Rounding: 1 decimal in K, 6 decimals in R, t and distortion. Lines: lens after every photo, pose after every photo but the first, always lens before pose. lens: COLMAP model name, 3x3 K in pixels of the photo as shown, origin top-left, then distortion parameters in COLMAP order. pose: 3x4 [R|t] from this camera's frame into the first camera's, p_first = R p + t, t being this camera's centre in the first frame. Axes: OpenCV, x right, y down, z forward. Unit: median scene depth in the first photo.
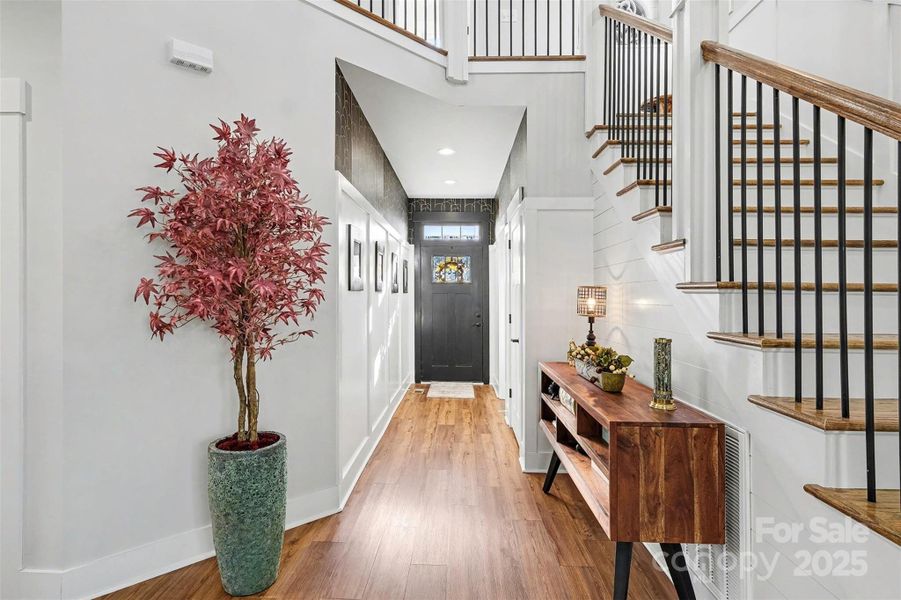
lens RADIAL K [[407.0, 0, 446.2], [0, 407.0, 294.7], [0, 0, 1]] dist [-0.067594, 0.024713]
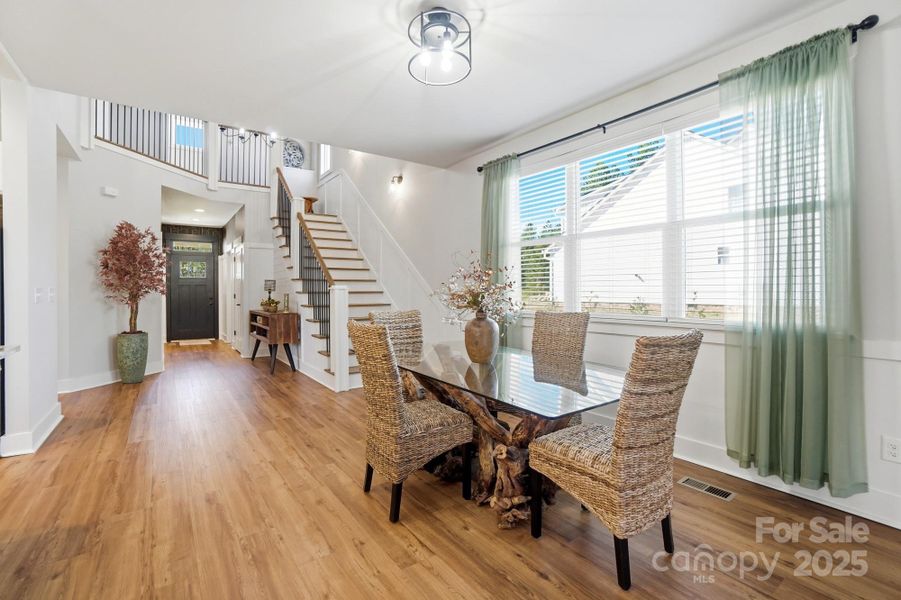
lens RADIAL K [[407.0, 0, 446.2], [0, 407.0, 294.7], [0, 0, 1]] dist [-0.067594, 0.024713]
pose [[0.780014, -0.008167, 0.625709, -0.357723], [0.002569, 0.999948, 0.009848, 0.048072], [-0.625757, -0.006074, 0.779994, -1.621025]]
